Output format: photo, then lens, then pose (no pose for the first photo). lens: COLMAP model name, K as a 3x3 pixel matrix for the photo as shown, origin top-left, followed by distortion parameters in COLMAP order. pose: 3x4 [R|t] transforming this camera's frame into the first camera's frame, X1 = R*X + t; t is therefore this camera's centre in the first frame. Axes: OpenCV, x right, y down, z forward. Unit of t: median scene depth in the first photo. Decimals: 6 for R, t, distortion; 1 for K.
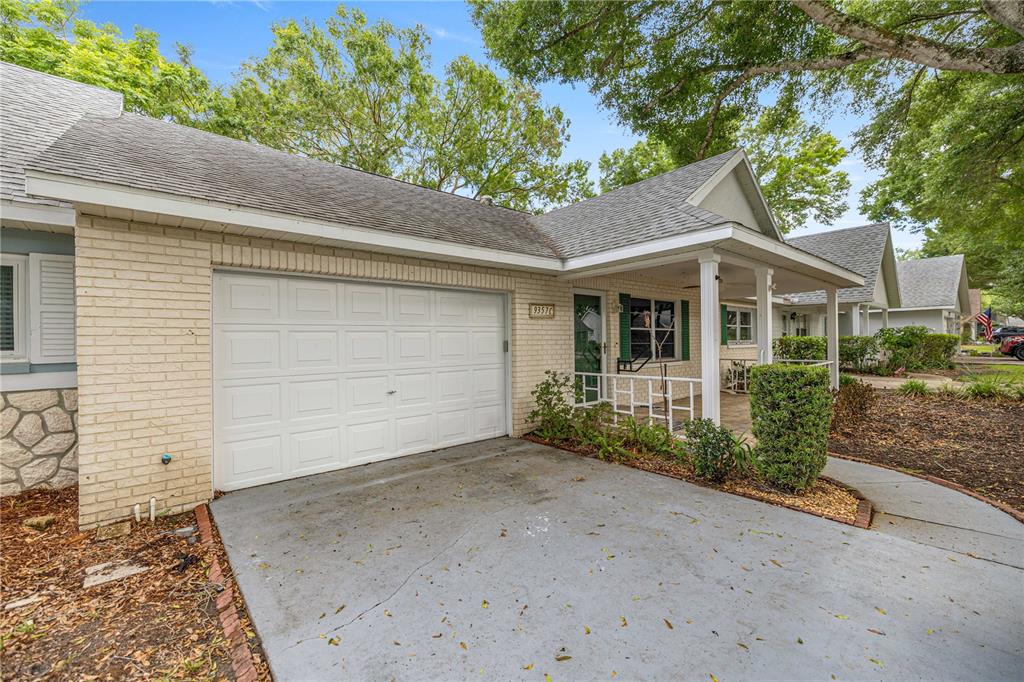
lens RADIAL K [[435.8, 0, 510.7], [0, 435.8, 339.6], [0, 0, 1]] dist [0.003765, -0.000516]
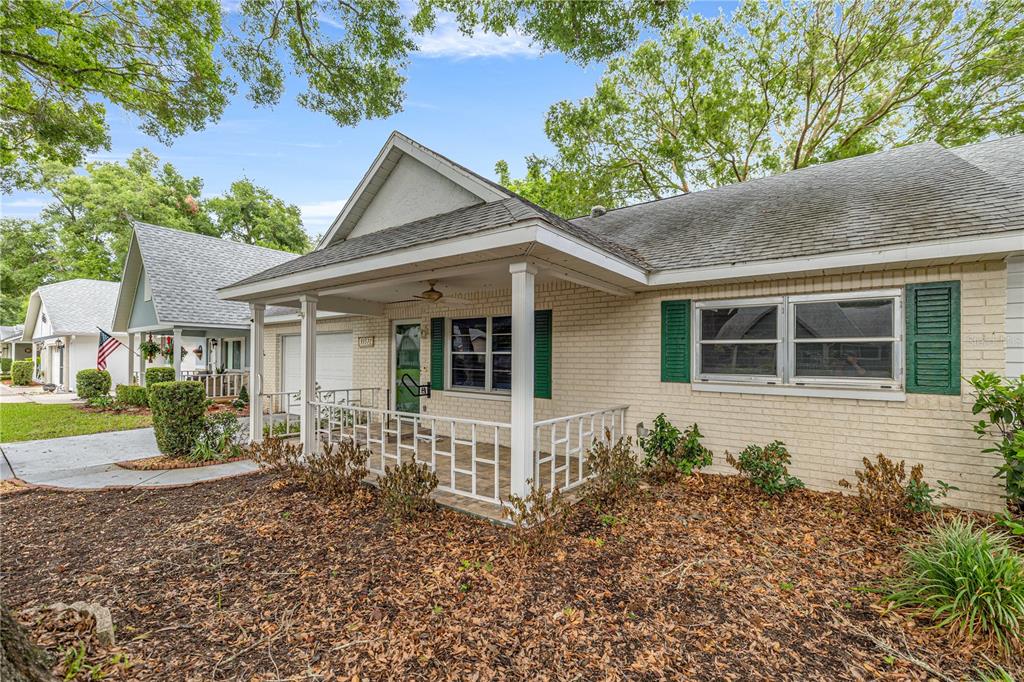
lens RADIAL K [[435.8, 0, 513.1], [0, 435.8, 344.8], [0, 0, 1]] dist [0.003765, -0.000516]
pose [[0.201714, -0.021900, -0.979200, 1.168448], [-0.009656, 0.999657, -0.024347, -0.020786], [0.979397, 0.014366, 0.201433, 0.904159]]
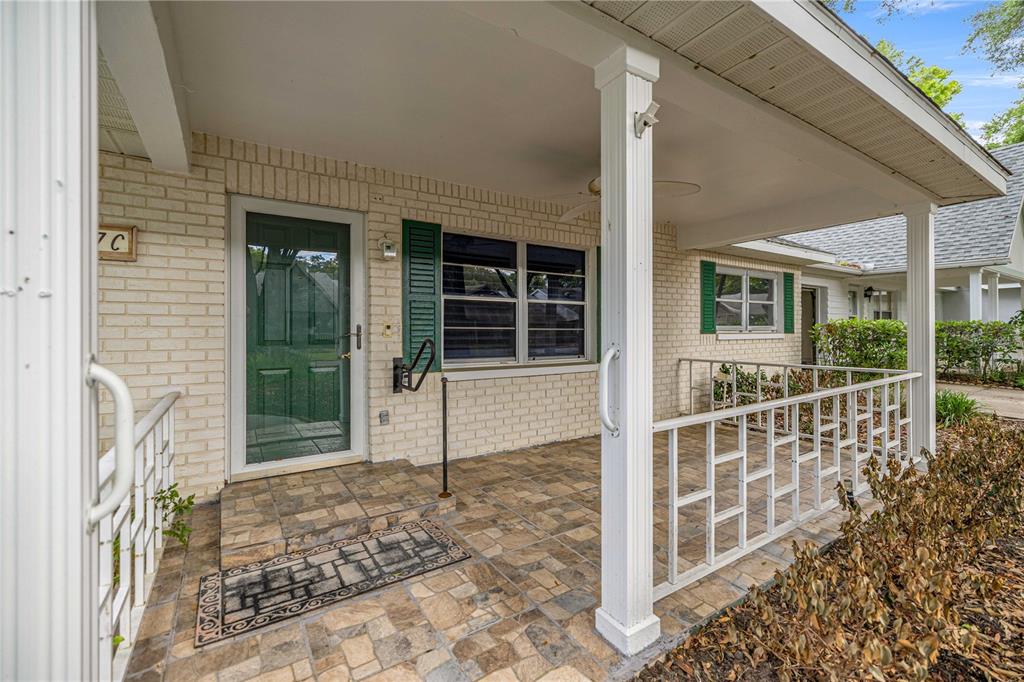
lens RADIAL K [[435.8, 0, 509.7], [0, 435.8, 327.7], [0, 0, 1]] dist [0.003765, -0.000516]
pose [[0.989625, 0.006827, -0.143515, 0.394718], [-0.006954, 0.999976, -0.000379, 0.008073], [0.143509, 0.001373, 0.989648, 0.509967]]
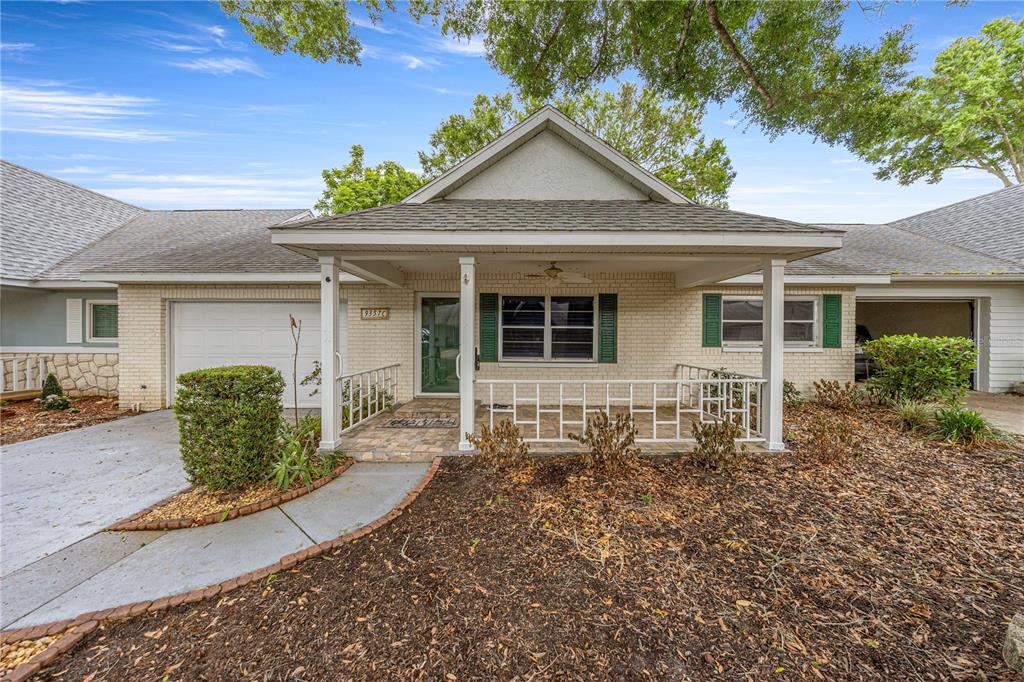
lens RADIAL K [[341.7, 0, 516.5], [0, 341.7, 341.0], [0, 0, 1]] dist [-0.000577, 0.000000]
pose [[0.747465, 0.015748, -0.664115, 0.789085], [-0.009792, 0.999872, 0.012689, -0.002970], [0.664229, -0.002982, 0.747523, 0.411240]]
